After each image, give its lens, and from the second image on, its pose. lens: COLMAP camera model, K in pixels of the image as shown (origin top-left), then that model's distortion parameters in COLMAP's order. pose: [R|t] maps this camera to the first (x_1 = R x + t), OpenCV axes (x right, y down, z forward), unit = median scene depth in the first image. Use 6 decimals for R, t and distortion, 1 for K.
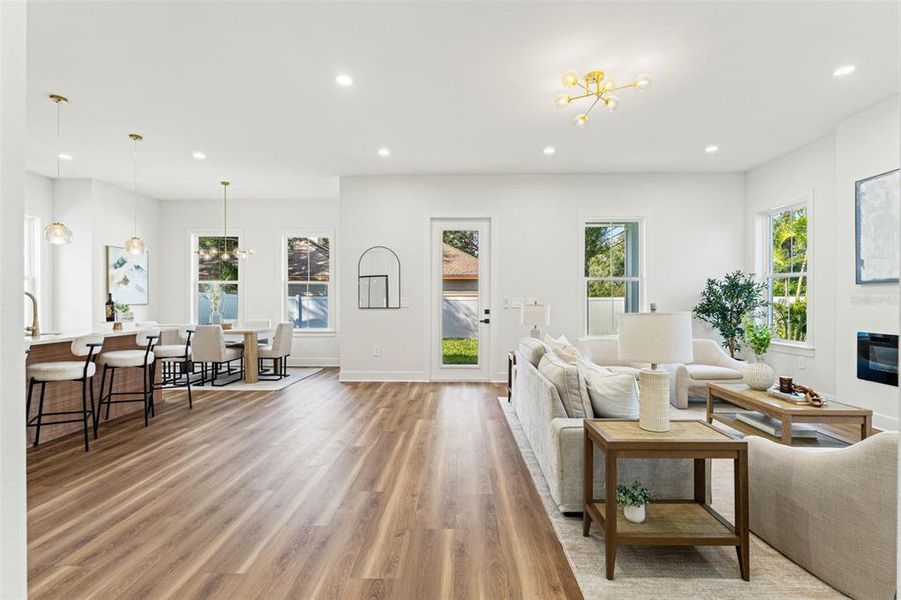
lens RADIAL K [[421.0, 0, 448.1], [0, 421.0, 300.6], [0, 0, 1]] dist [-0.002858, 0.000307]
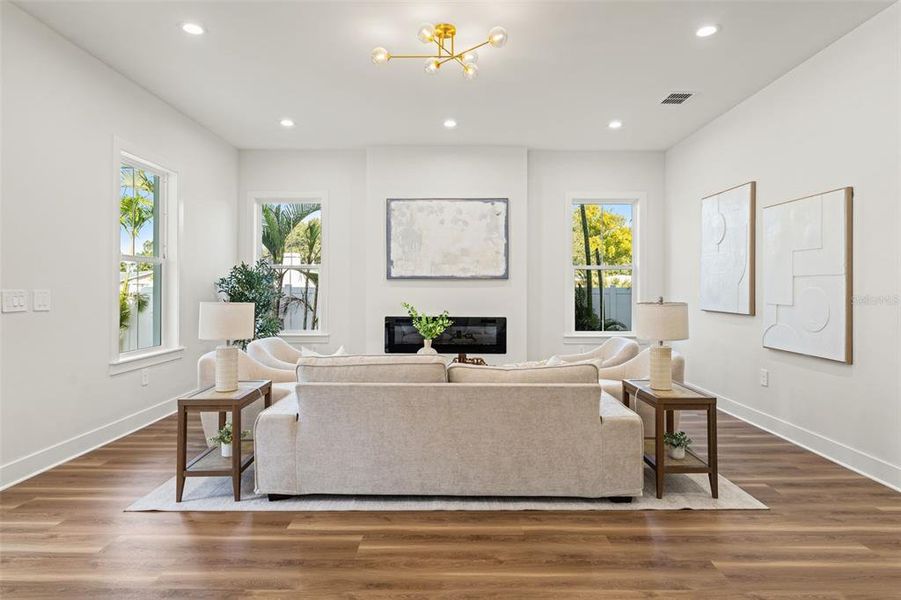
lens RADIAL K [[496.9, 0, 451.7], [0, 496.9, 284.5], [0, 0, 1]] dist [-0.000259, -0.000688]
pose [[-0.026219, 0.008769, 0.999618, -0.529309], [0.002066, 0.999960, -0.008718, -0.009332], [-0.999654, 0.001837, -0.026236, 0.826785]]
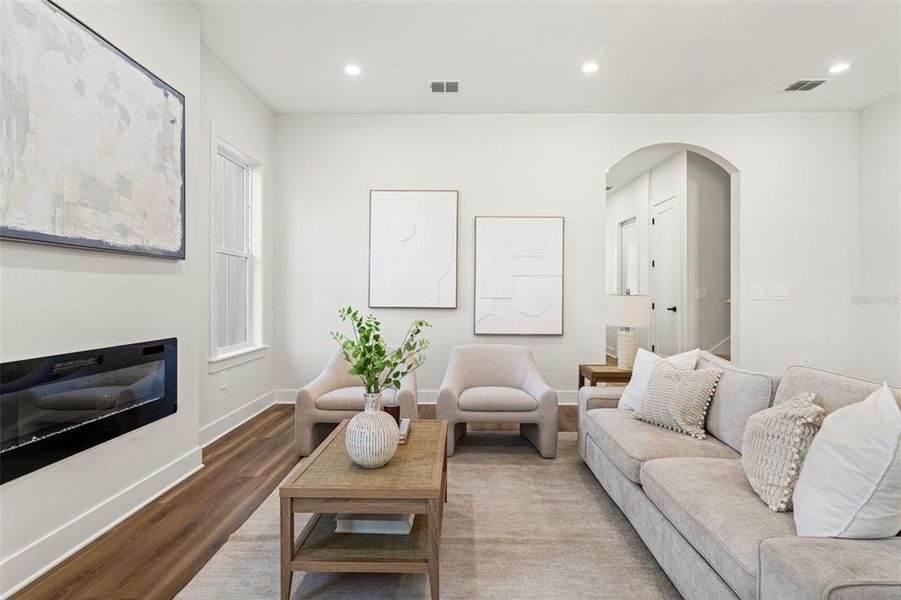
lens RADIAL K [[480.7, 0, 456.5], [0, 480.7, 292.7], [0, 0, 1]] dist [-0.005550, -0.001847]
pose [[-0.999838, -0.000536, -0.018013, 0.554907], [-0.000579, 0.999997, 0.002416, 0.008431], [0.018011, 0.002426, -0.999835, 1.330686]]
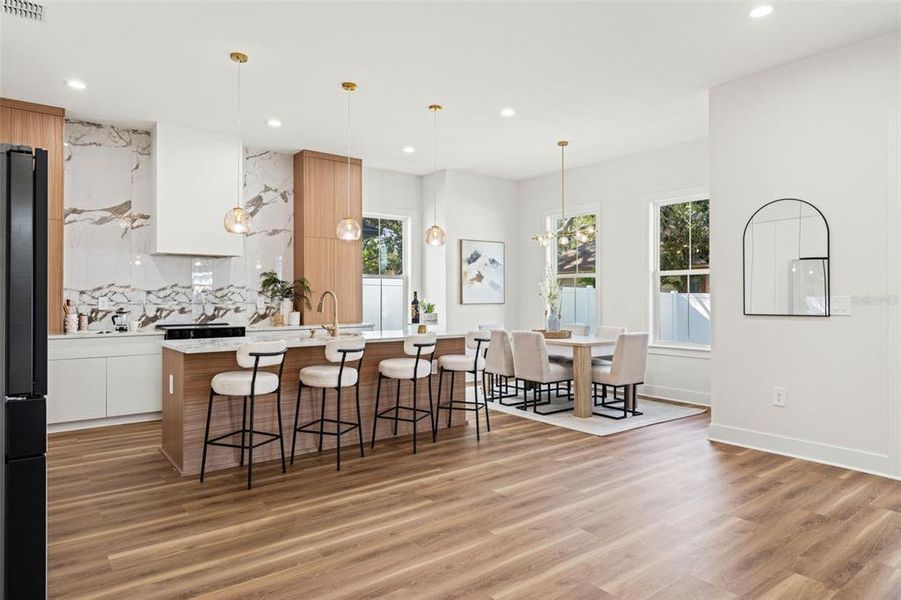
lens RADIAL K [[544.0, 0, 451.0], [0, 544.0, 294.6], [0, 0, 1]] dist [-0.007637, 0.003746]
pose [[0.638049, -0.001801, -0.769993, 0.140296], [-0.003851, 0.999977, -0.005530, -0.005219], [0.769986, 0.006494, 0.638028, 0.365000]]
